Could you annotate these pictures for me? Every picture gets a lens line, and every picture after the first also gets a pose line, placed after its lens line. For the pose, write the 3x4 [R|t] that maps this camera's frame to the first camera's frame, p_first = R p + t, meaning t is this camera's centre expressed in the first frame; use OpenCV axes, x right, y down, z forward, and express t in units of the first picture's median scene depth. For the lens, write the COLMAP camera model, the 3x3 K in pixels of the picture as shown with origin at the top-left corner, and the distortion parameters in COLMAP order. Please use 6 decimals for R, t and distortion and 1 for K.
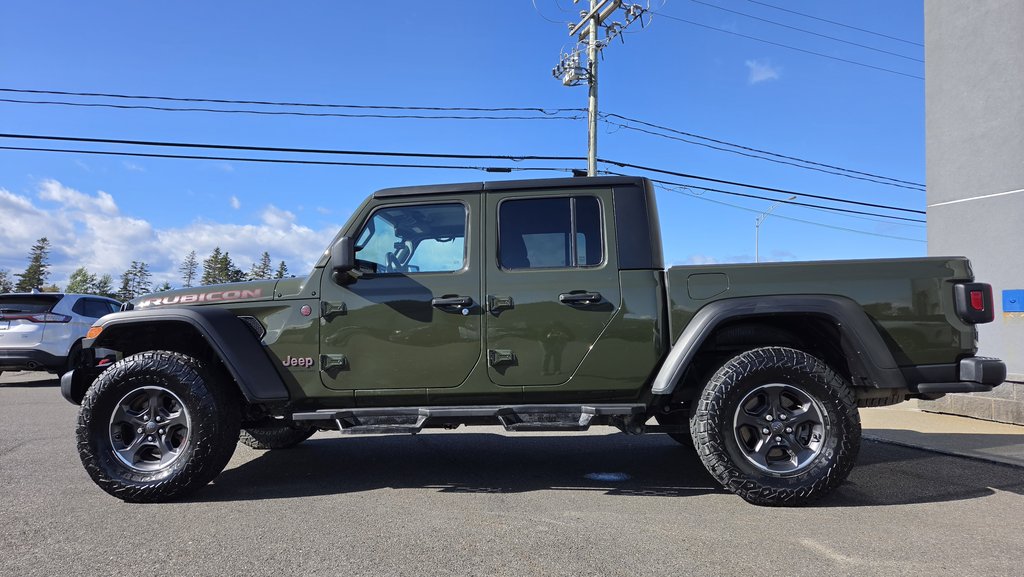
lens RADIAL K [[703.6, 0, 510.4], [0, 703.6, 291.9], [0, 0, 1]] dist [0.028964, -0.002458]
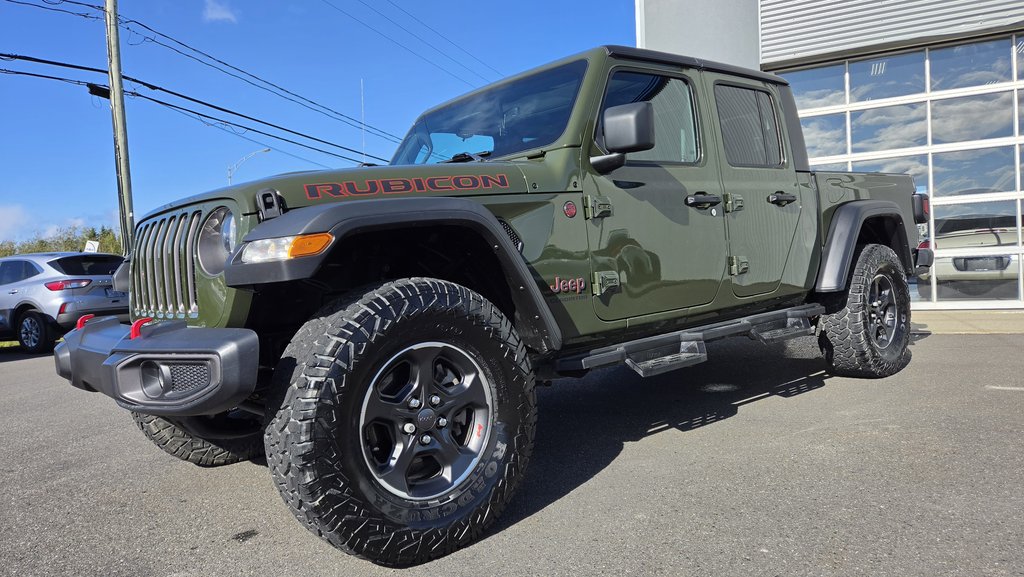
lens RADIAL K [[694.2, 0, 513.1], [0, 694.2, 289.1], [0, 0, 1]] dist [0.045967, -0.028265]
pose [[0.704370, -0.061889, 0.707130, -0.827079], [0.019311, 0.997494, 0.068067, 0.058110], [-0.709570, -0.034289, 0.703800, 0.583827]]
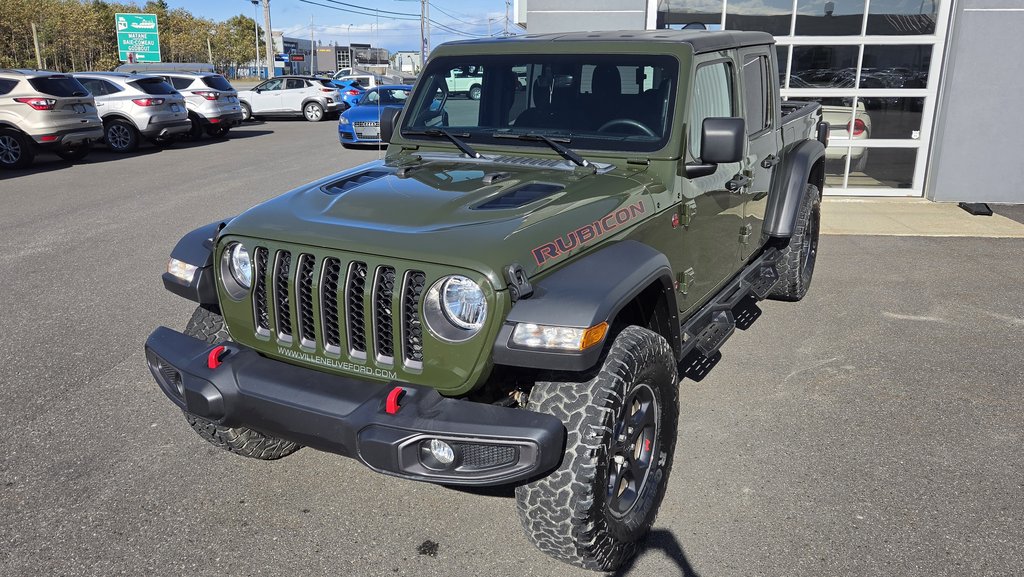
lens RADIAL K [[789.6, 0, 513.6], [0, 789.6, 295.7], [0, 0, 1]] dist [-0.003377, -0.018413]
pose [[0.430541, -0.263213, 0.863338, -1.103709], [-0.042657, 0.949529, 0.310764, -0.141704], [-0.901562, -0.170624, 0.397584, 0.830183]]
